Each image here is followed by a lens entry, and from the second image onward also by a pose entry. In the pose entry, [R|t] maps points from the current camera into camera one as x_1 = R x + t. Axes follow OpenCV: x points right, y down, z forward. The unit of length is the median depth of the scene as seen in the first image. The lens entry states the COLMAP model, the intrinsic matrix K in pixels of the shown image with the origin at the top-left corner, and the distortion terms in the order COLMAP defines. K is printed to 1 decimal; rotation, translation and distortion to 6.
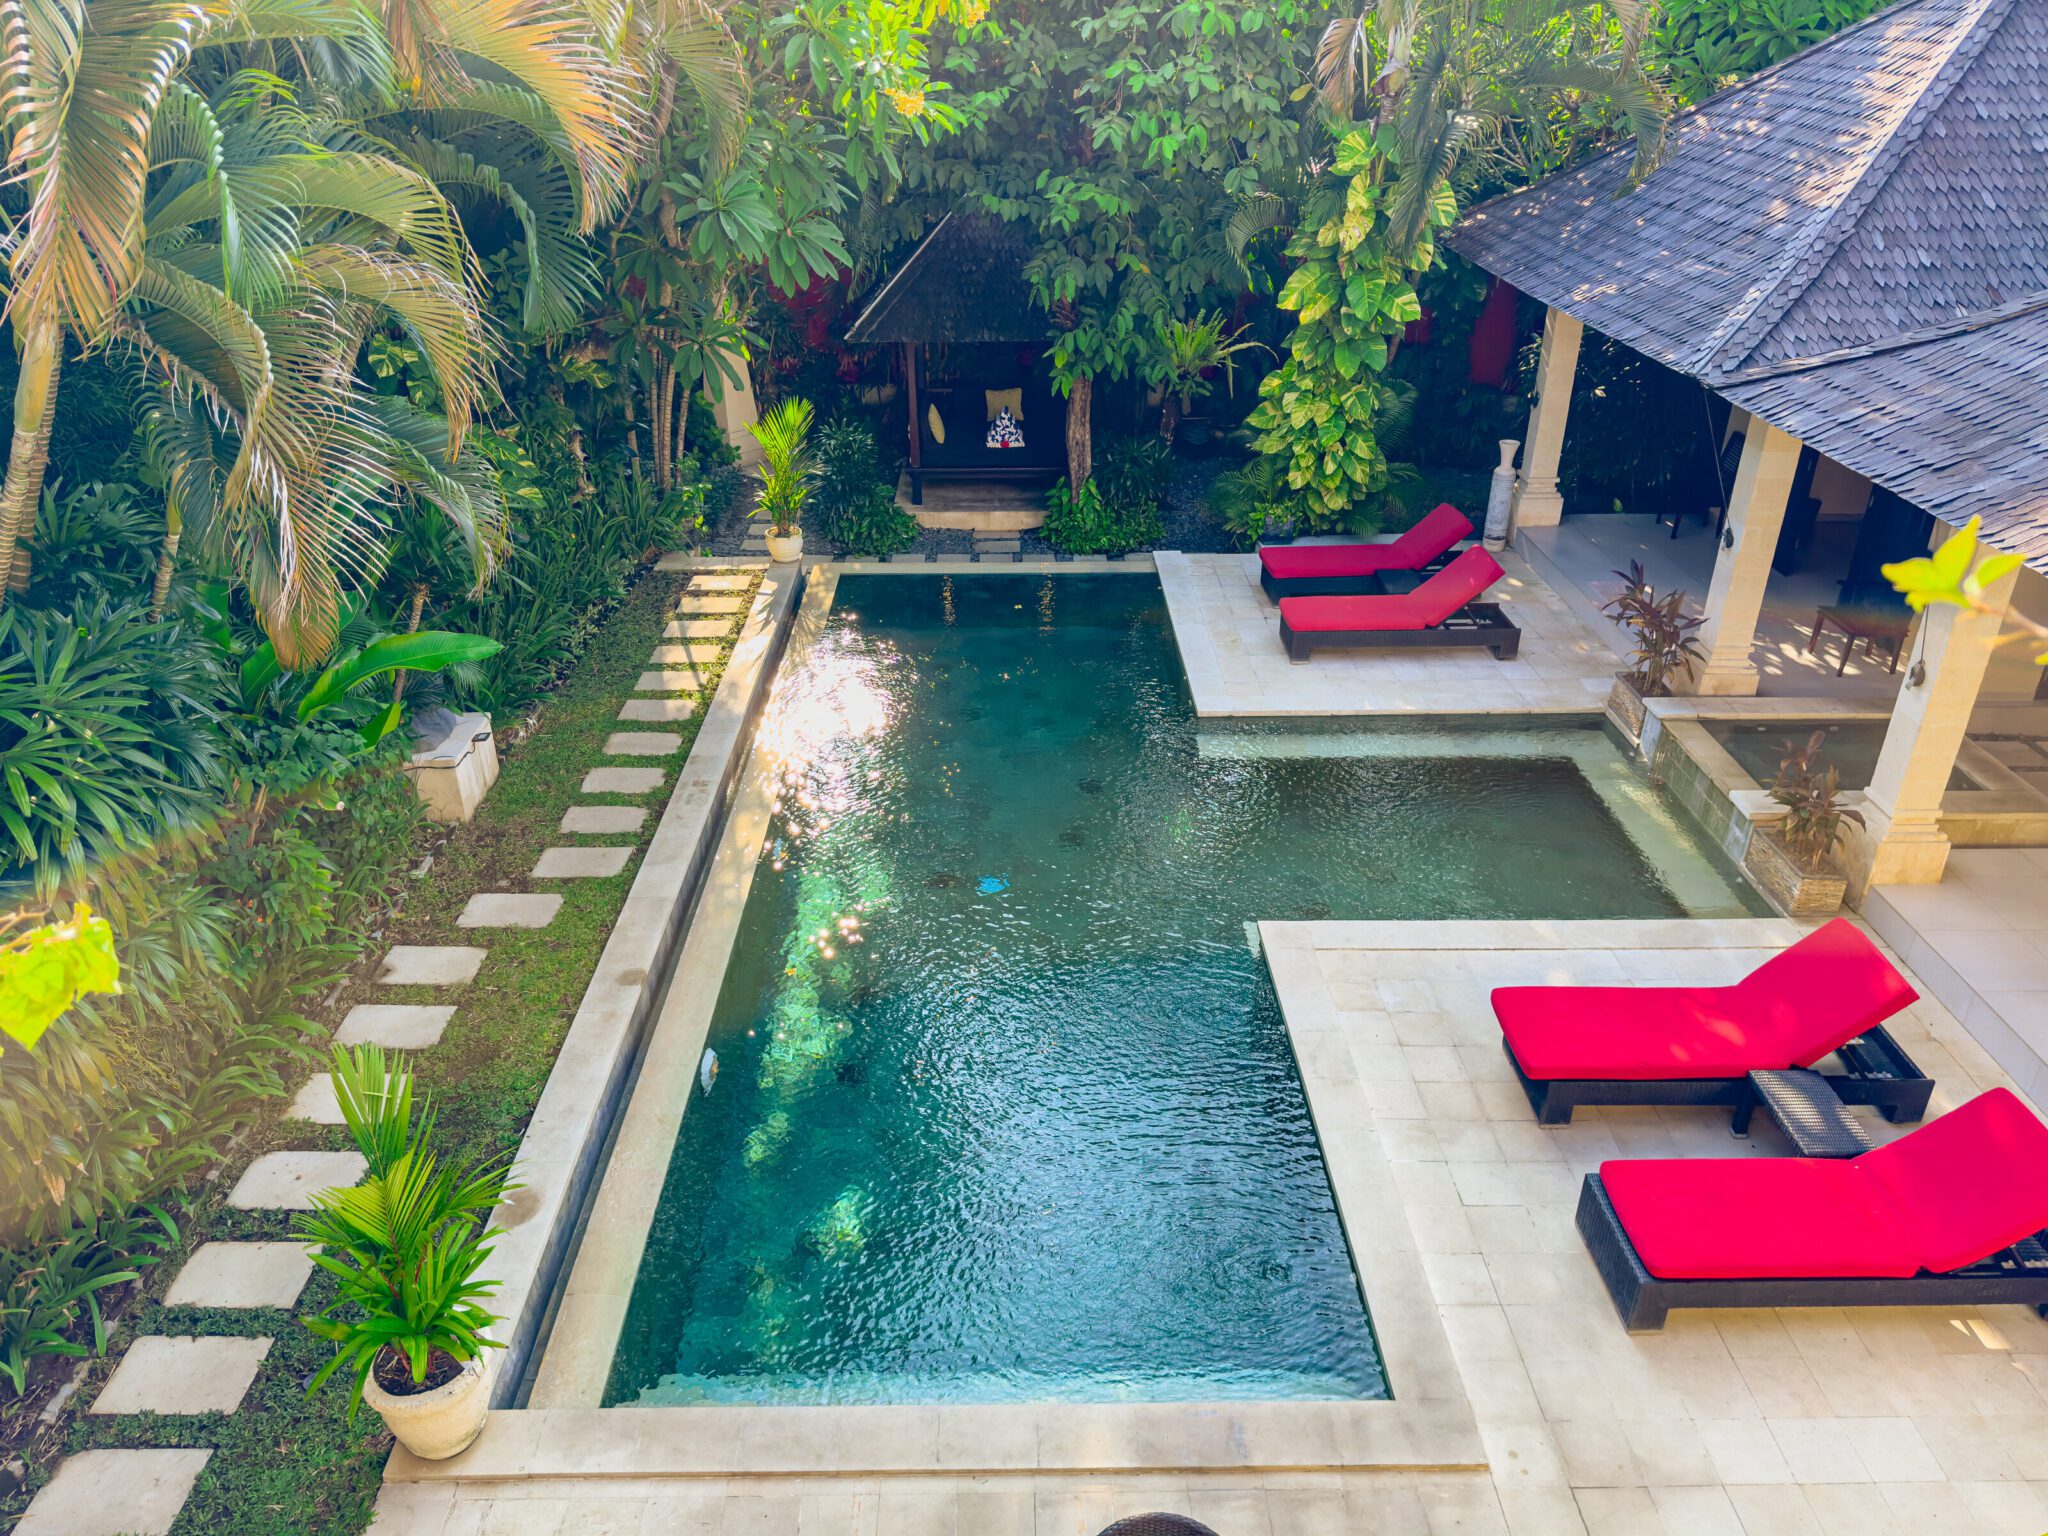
lens RADIAL K [[1447.8, 0, 1021.1], [0, 1447.8, 773.7], [0, 0, 1]] dist [-0.004860, -0.004838]
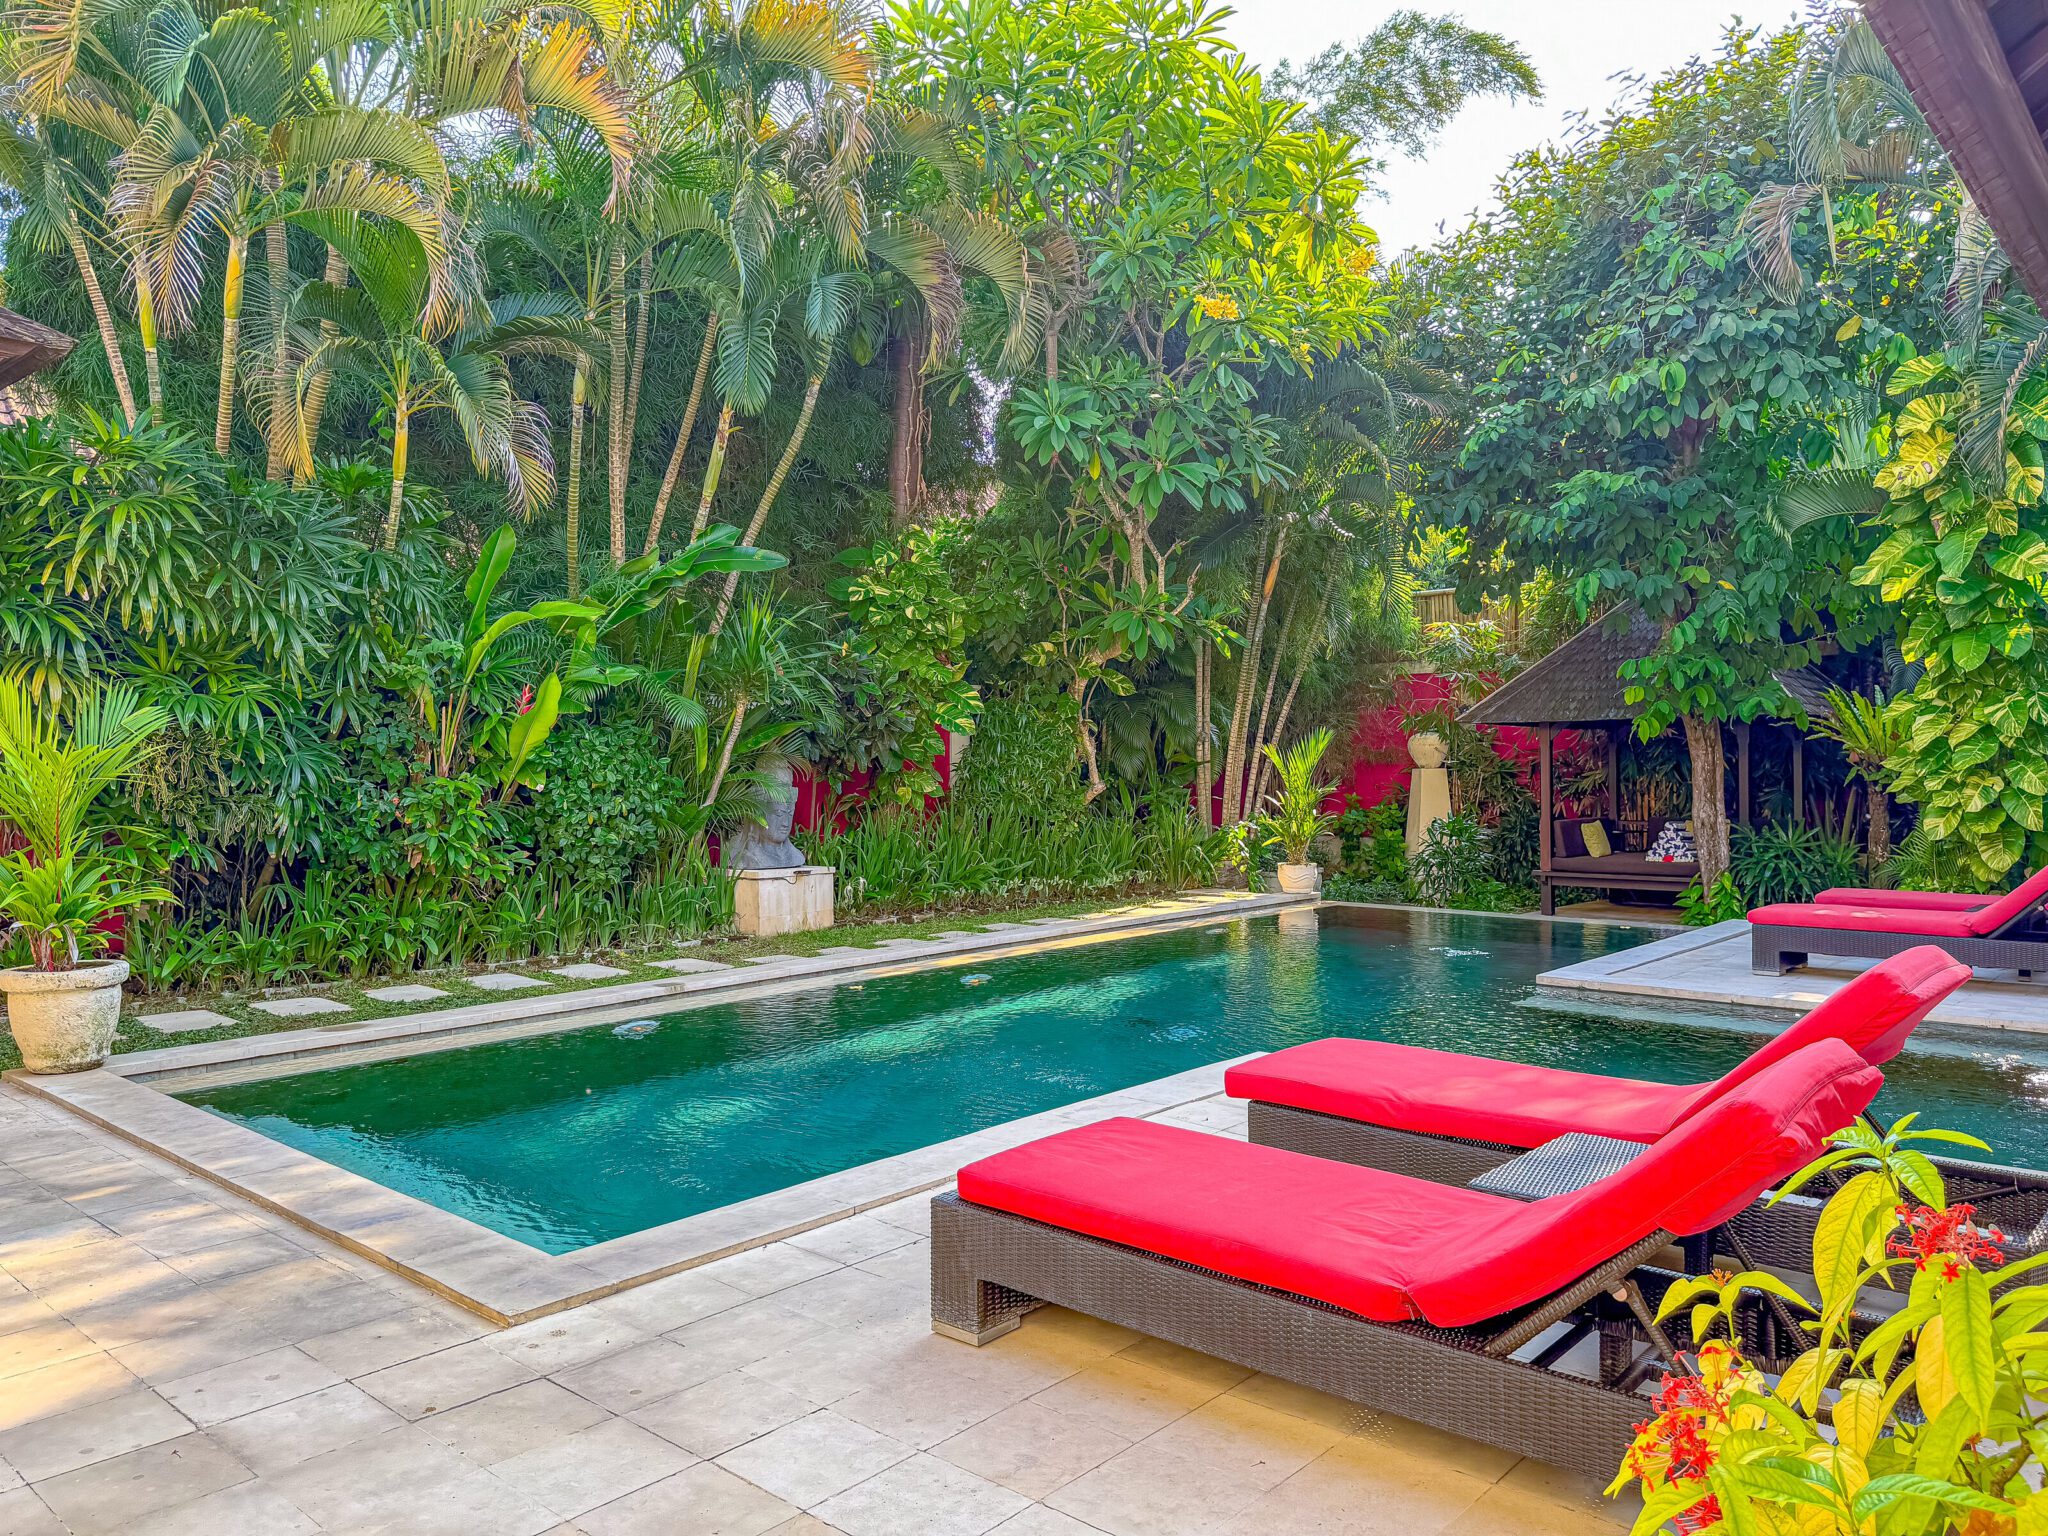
lens RADIAL K [[1447.8, 0, 1025.5], [0, 1447.8, 763.0], [0, 0, 1]] dist [-0.004860, -0.004838]
pose [[0.739155, -0.009085, -0.673474, 0.875675], [-0.304346, 0.887501, -0.345999, 0.404357], [0.600852, 0.460717, 0.653236, 0.608229]]
